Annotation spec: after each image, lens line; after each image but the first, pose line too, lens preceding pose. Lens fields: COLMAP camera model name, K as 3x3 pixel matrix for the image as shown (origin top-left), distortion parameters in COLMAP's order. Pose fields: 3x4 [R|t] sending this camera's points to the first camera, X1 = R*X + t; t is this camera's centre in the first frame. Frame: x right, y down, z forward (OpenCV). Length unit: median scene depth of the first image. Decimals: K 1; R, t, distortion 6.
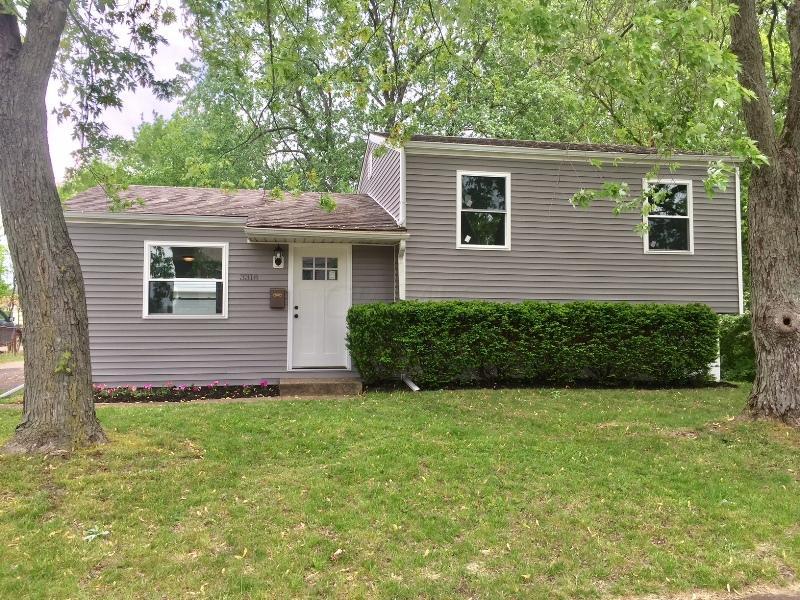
lens RADIAL K [[685.6, 0, 404.7], [0, 685.6, 288.1], [0, 0, 1]] dist [0.091763, -0.118401]
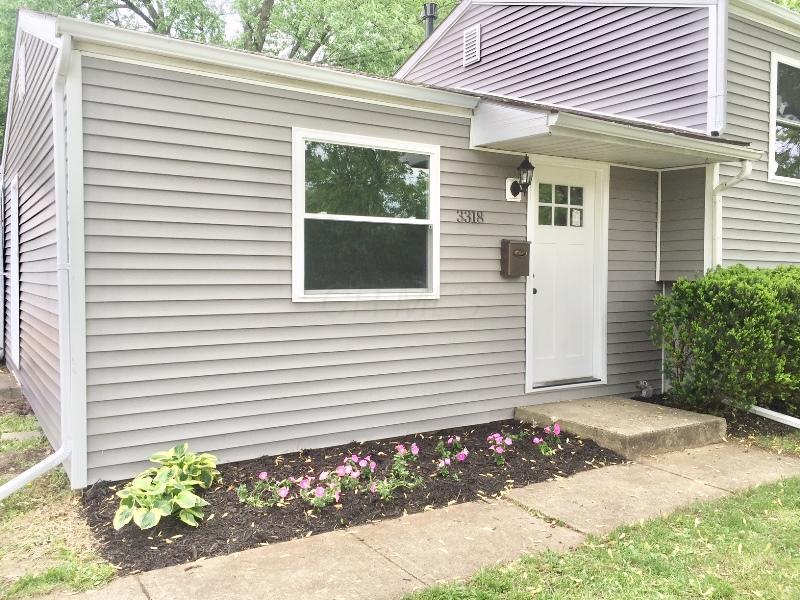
lens RADIAL K [[685.6, 0, 404.7], [0, 685.6, 288.1], [0, 0, 1]] dist [0.091763, -0.118401]
pose [[0.922339, -0.003668, 0.386365, -0.465889], [-0.030315, 0.996186, 0.081825, -0.003497], [-0.385191, -0.087183, 0.918709, 0.540854]]
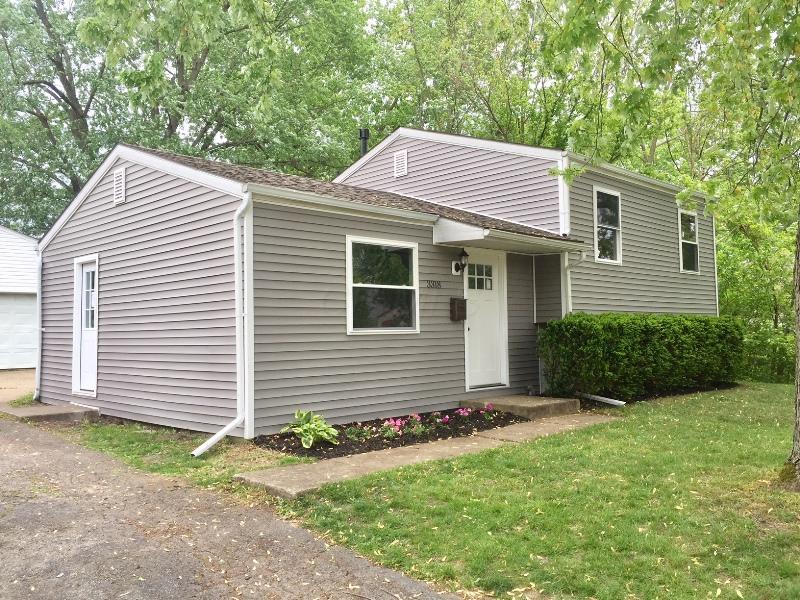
lens RADIAL K [[685.6, 0, 404.7], [0, 685.6, 288.1], [0, 0, 1]] dist [0.091763, -0.118401]
pose [[0.821802, 0.024125, 0.569262, -0.737462], [-0.022897, 0.999694, -0.009311, -0.002718], [-0.569313, -0.005382, 0.822103, 0.316231]]
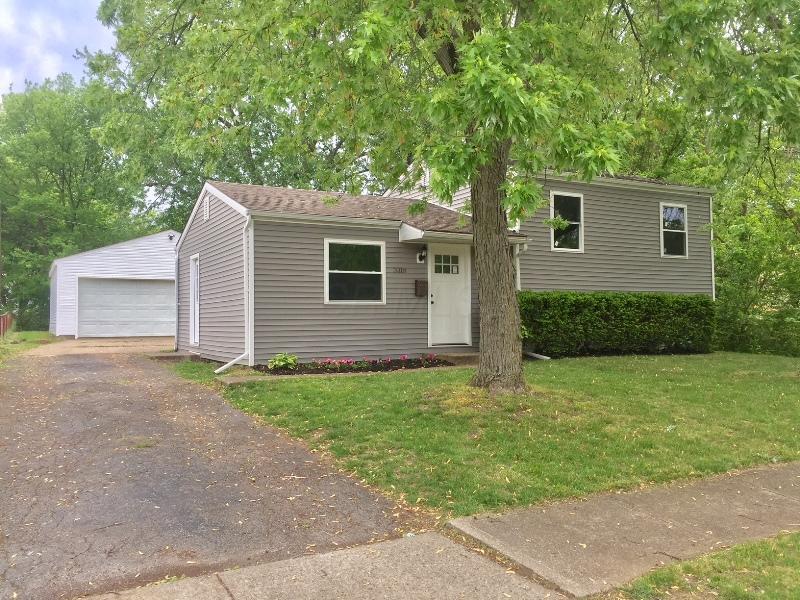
lens RADIAL K [[685.6, 0, 404.7], [0, 685.6, 288.1], [0, 0, 1]] dist [0.091763, -0.118401]
pose [[0.948928, 0.007932, 0.315394, -0.594767], [-0.013217, 0.999806, 0.014621, -0.002652], [-0.315217, -0.018042, 0.948848, -0.148136]]
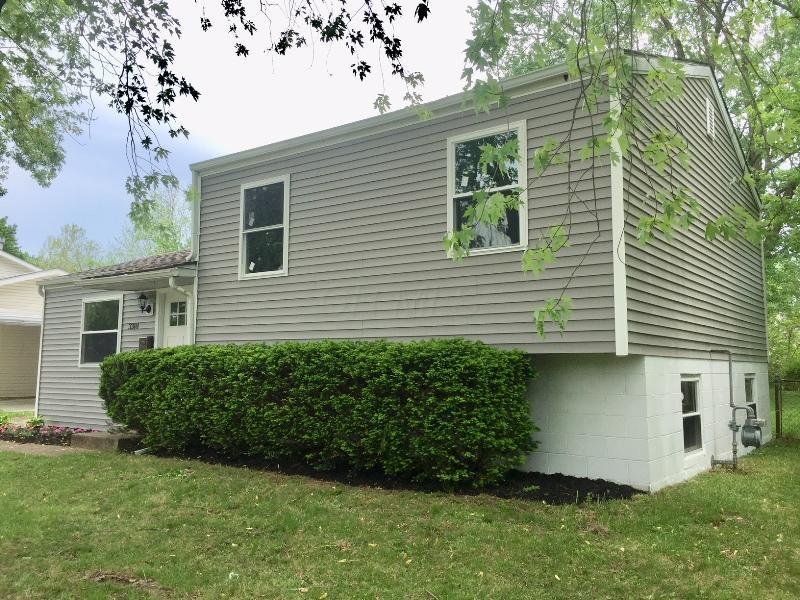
lens RADIAL K [[685.6, 0, 404.7], [0, 685.6, 288.1], [0, 0, 1]] dist [0.091763, -0.118401]
pose [[0.681630, -0.082555, -0.727025, 0.796959], [0.040859, 0.996359, -0.074831, 0.020836], [0.730555, 0.021302, 0.682521, 0.586678]]
